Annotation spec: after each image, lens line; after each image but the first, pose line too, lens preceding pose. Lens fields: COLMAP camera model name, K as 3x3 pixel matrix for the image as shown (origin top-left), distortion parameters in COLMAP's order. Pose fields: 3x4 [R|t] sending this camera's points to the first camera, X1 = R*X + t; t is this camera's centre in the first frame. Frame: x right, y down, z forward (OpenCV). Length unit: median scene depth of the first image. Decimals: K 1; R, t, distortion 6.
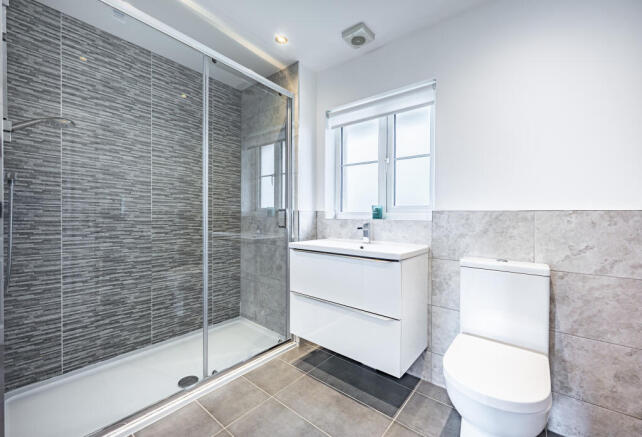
lens RADIAL K [[261.3, 0, 321.0], [0, 261.3, 218.5], [0, 0, 1]] dist [-0.000402, 0.000015]
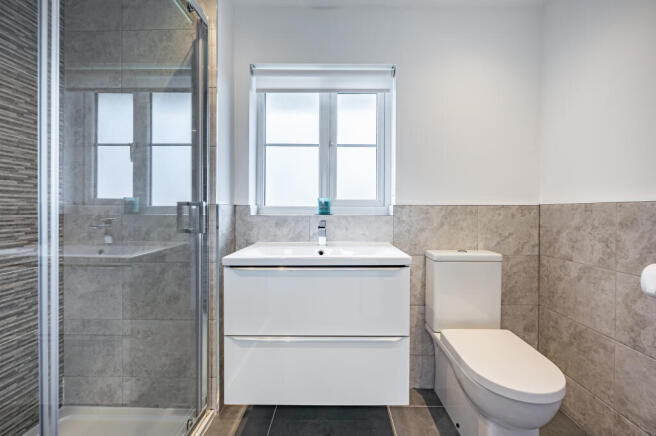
lens RADIAL K [[266.5, 0, 329.6], [0, 266.5, 208.2], [0, 0, 1]] dist [0.001583, 0.000359]
pose [[0.778281, -0.011765, 0.627806, -0.320028], [0.014506, 0.999894, 0.000755, -0.019734], [-0.627749, 0.008519, 0.778369, 0.354262]]
